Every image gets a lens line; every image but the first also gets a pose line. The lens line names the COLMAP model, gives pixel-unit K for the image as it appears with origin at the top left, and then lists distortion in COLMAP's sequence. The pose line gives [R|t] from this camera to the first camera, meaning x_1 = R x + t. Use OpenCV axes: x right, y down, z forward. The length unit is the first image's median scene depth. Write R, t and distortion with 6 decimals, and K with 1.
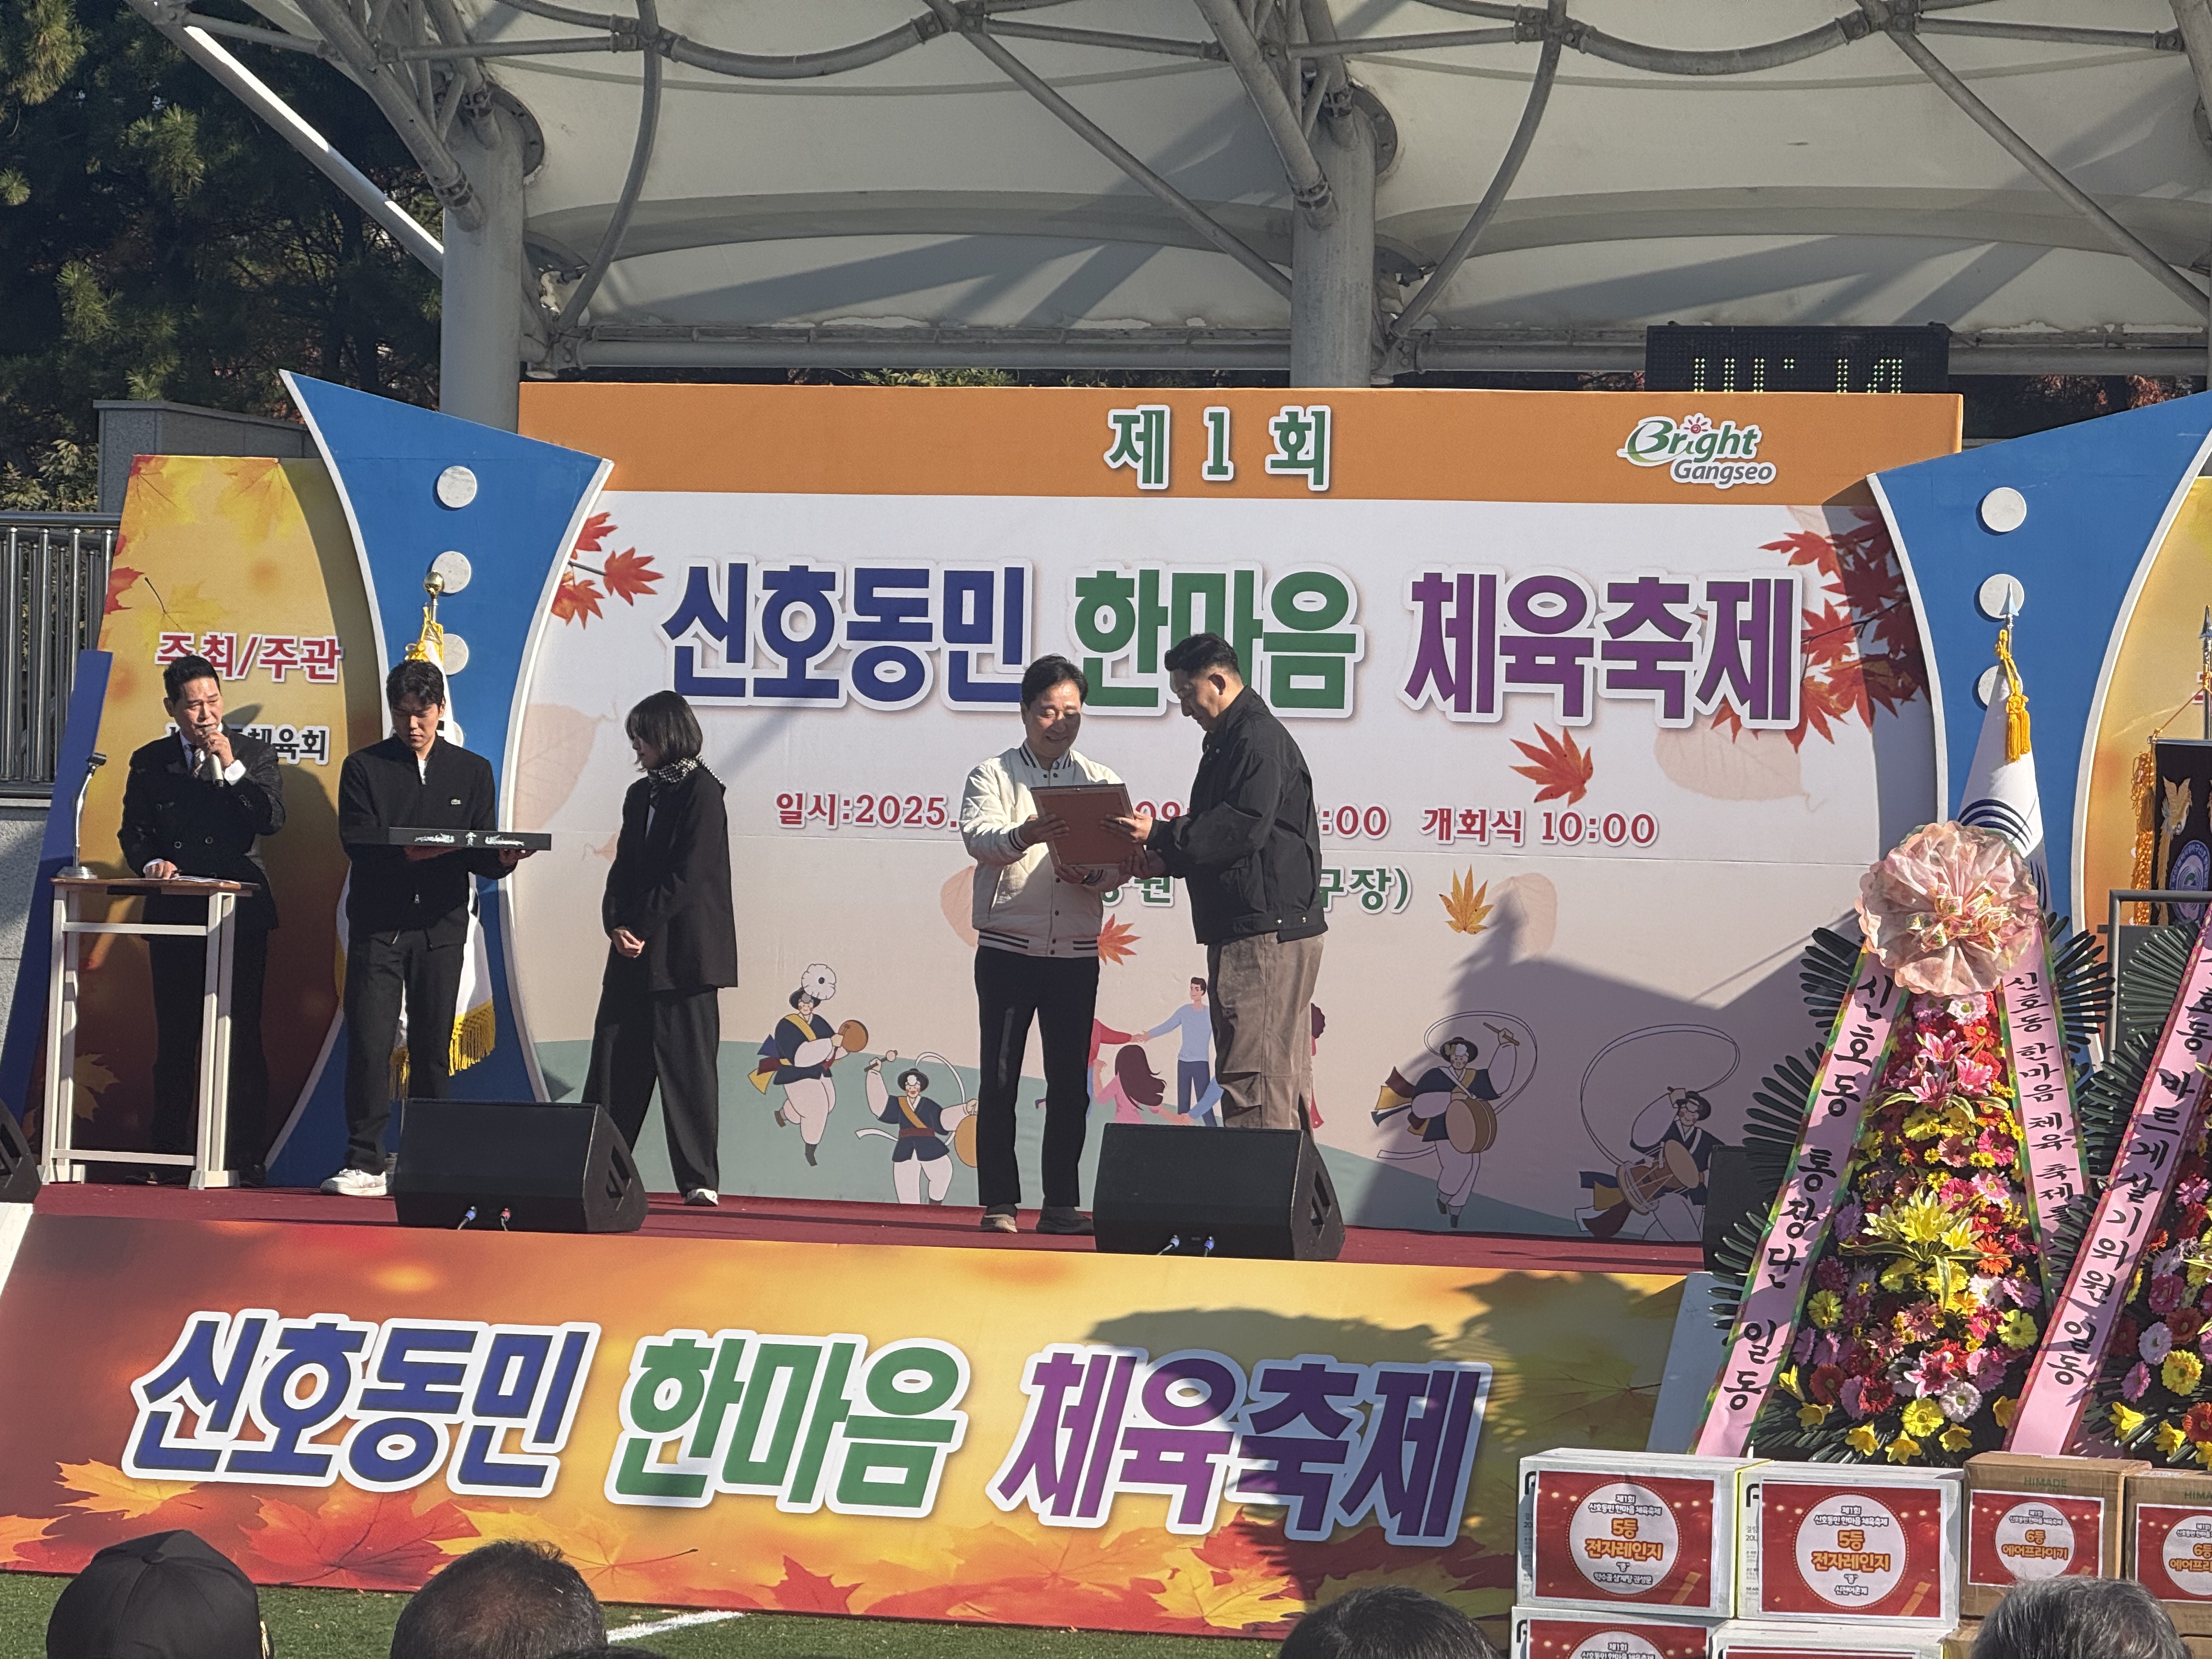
lens RADIAL K [[8046.6, 0, 1114.5], [0, 8046.6, 841.8], [0, 0, 1]] dist [0.310821, 0.000000]
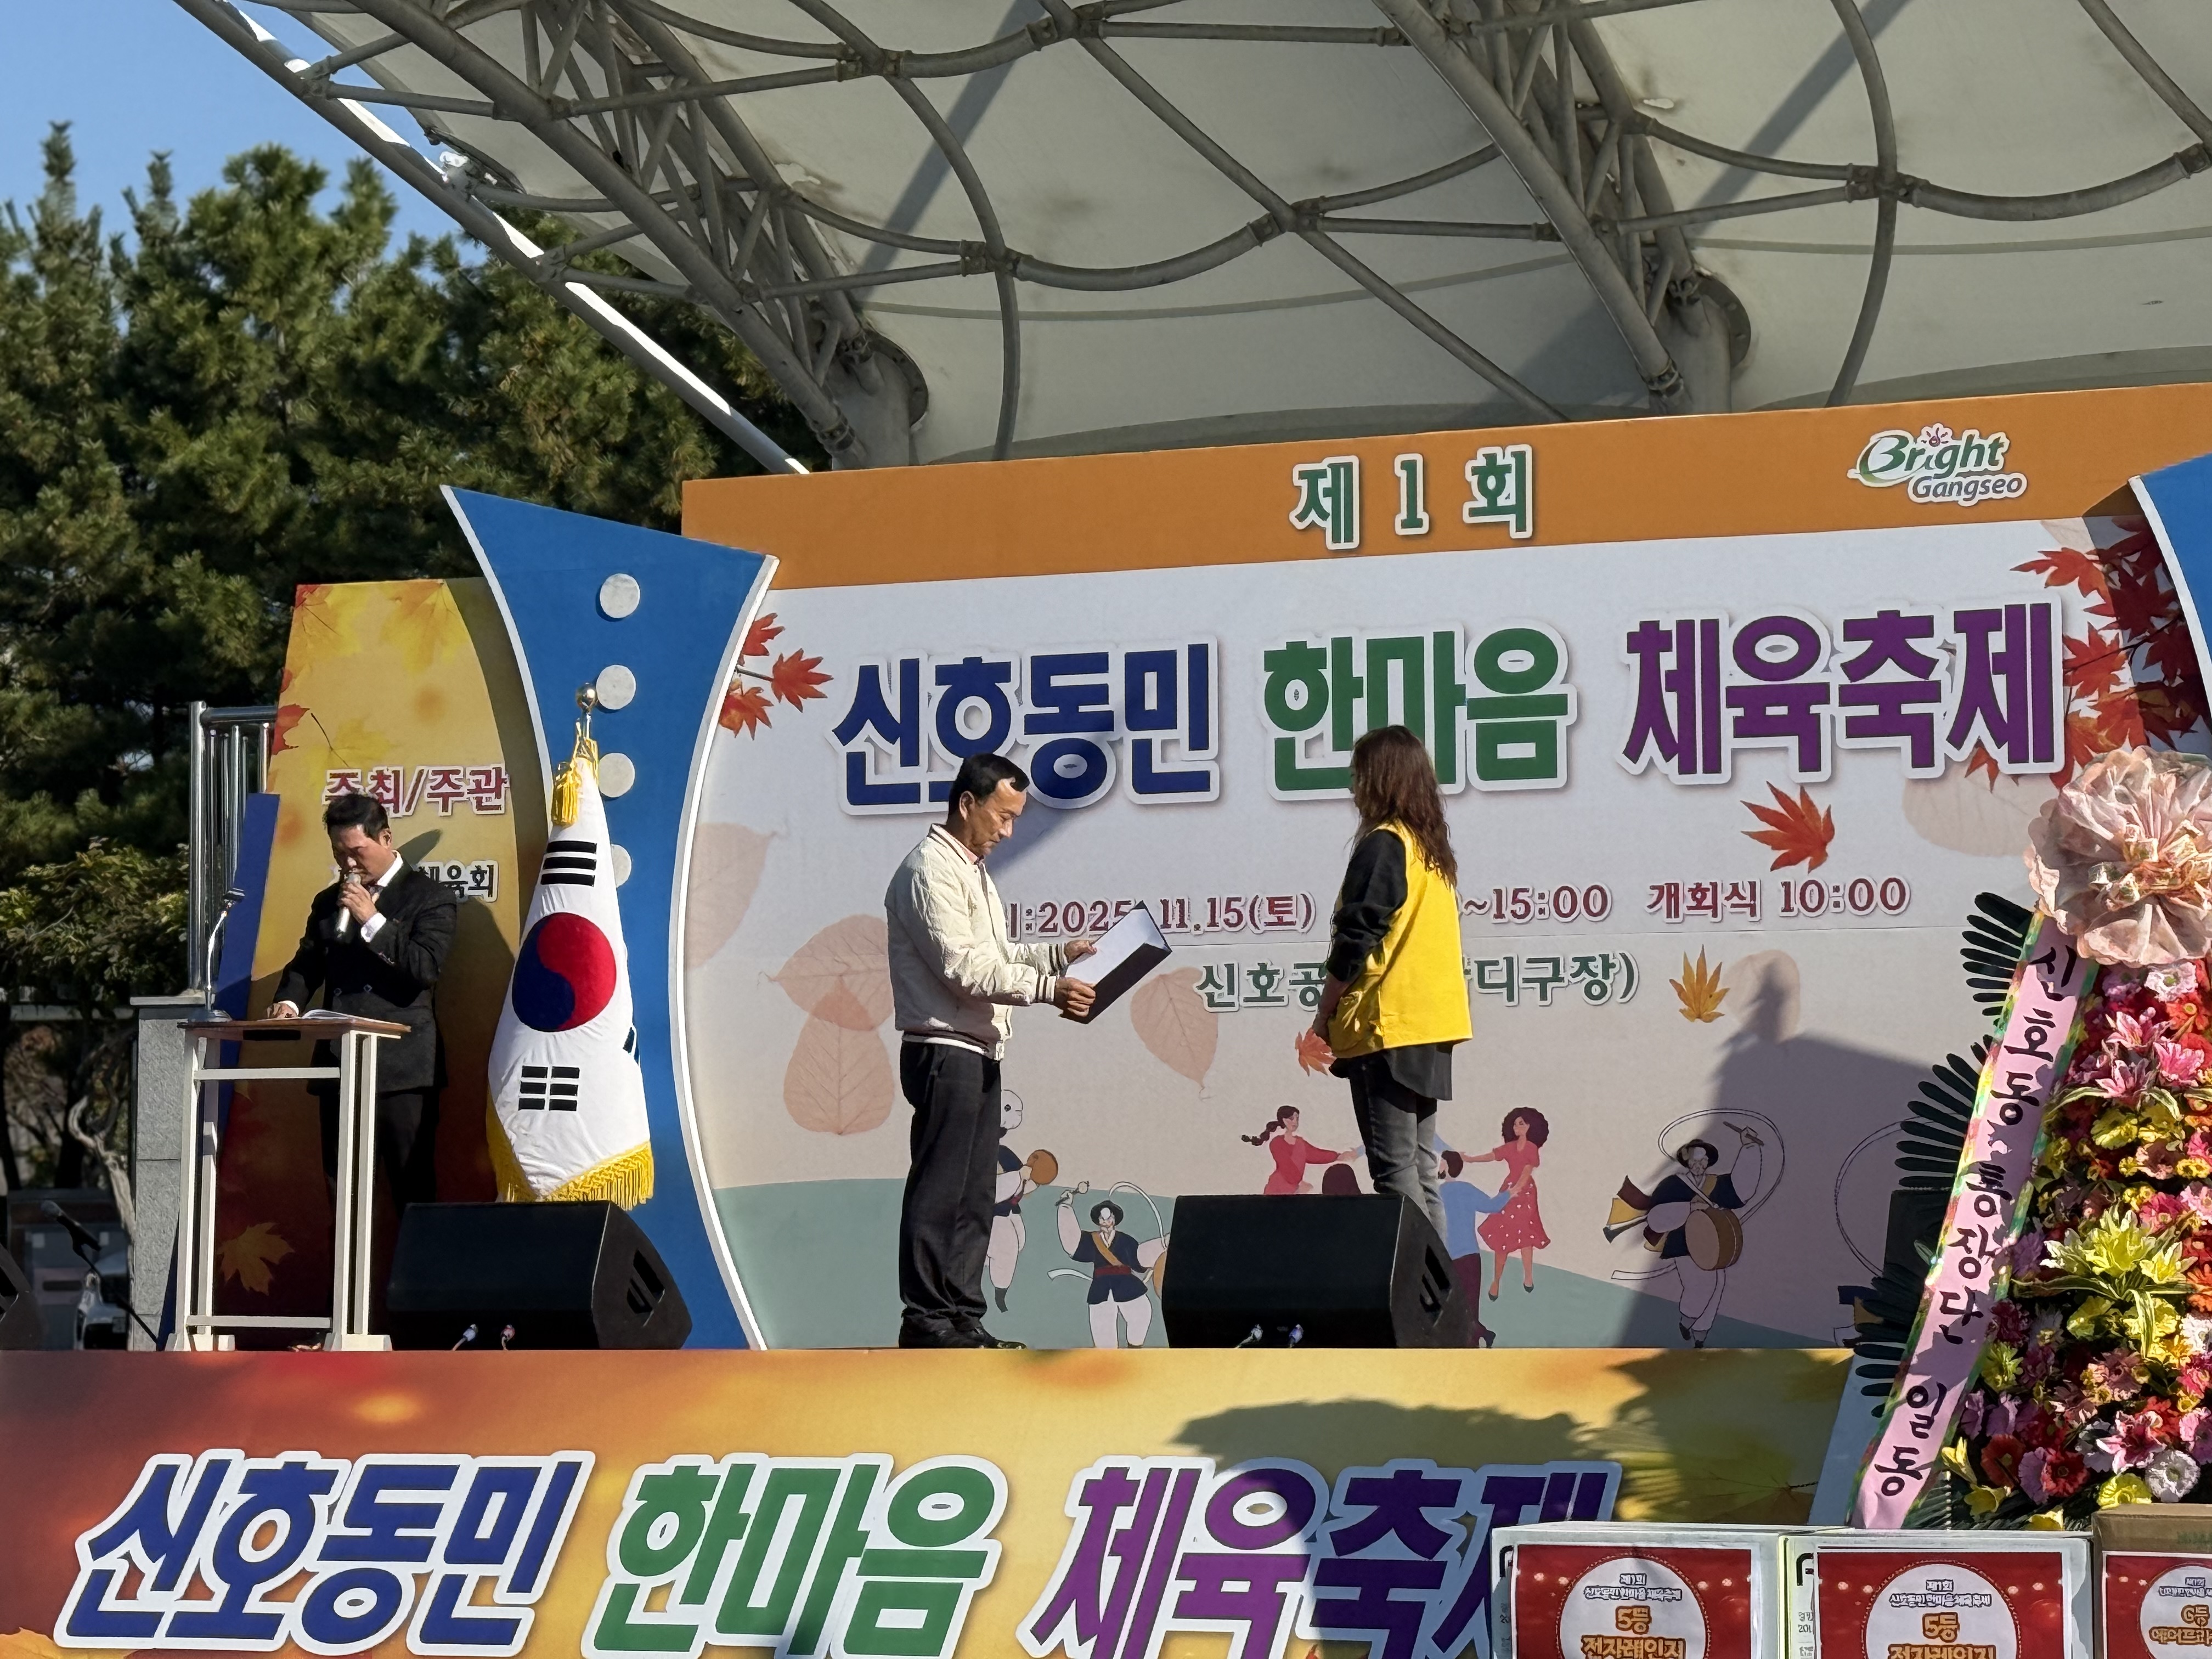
lens RADIAL K [[6122.5, 0, 1097.6], [0, 6122.5, 818.6], [0, 0, 1]] dist [0.158225, 0.000000]
pose [[0.991260, -0.038237, -0.126259, 0.064382], [0.028496, 0.996540, -0.078072, 0.040157], [0.128807, 0.073792, 0.988920, 0.322292]]
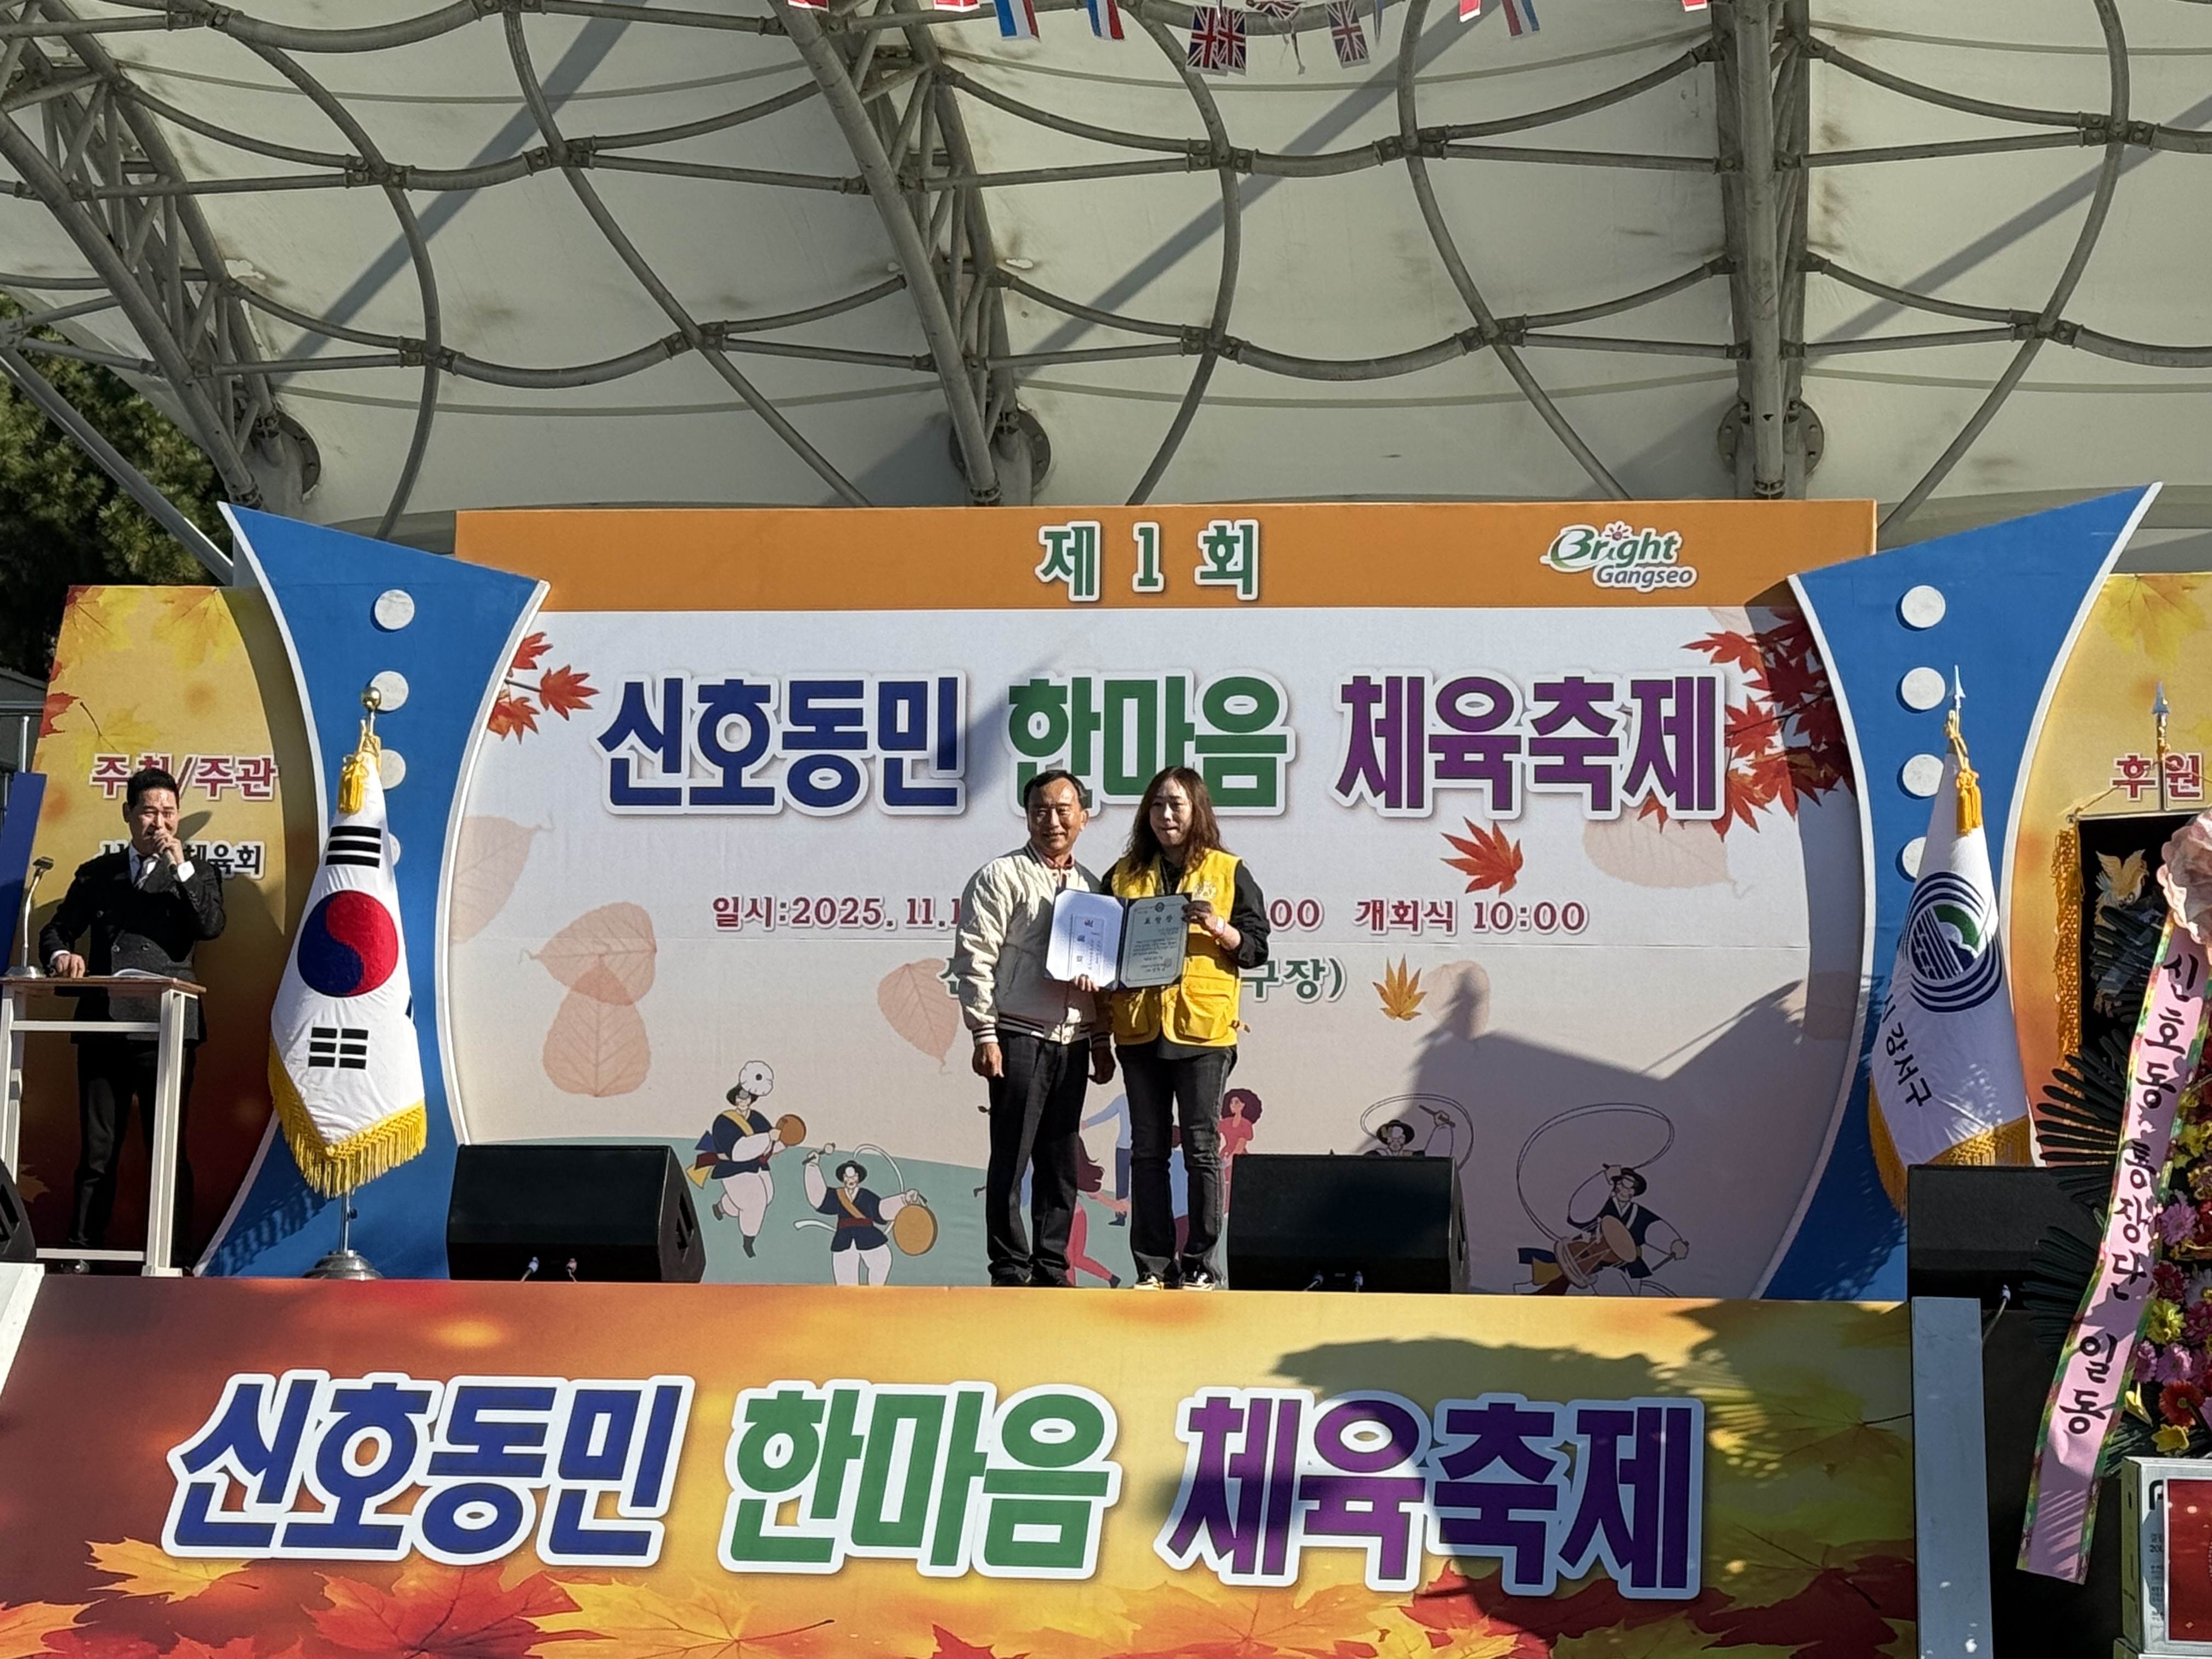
lens RADIAL K [[4756.6, 0, 1046.2], [0, 4756.6, 815.2], [0, 0, 1]] dist [0.145792, 0.000000]
pose [[0.989286, 0.004242, 0.145927, -0.091824], [0.008916, 0.995956, -0.089397, 0.039850], [-0.145716, 0.089741, 0.985248, 0.400648]]
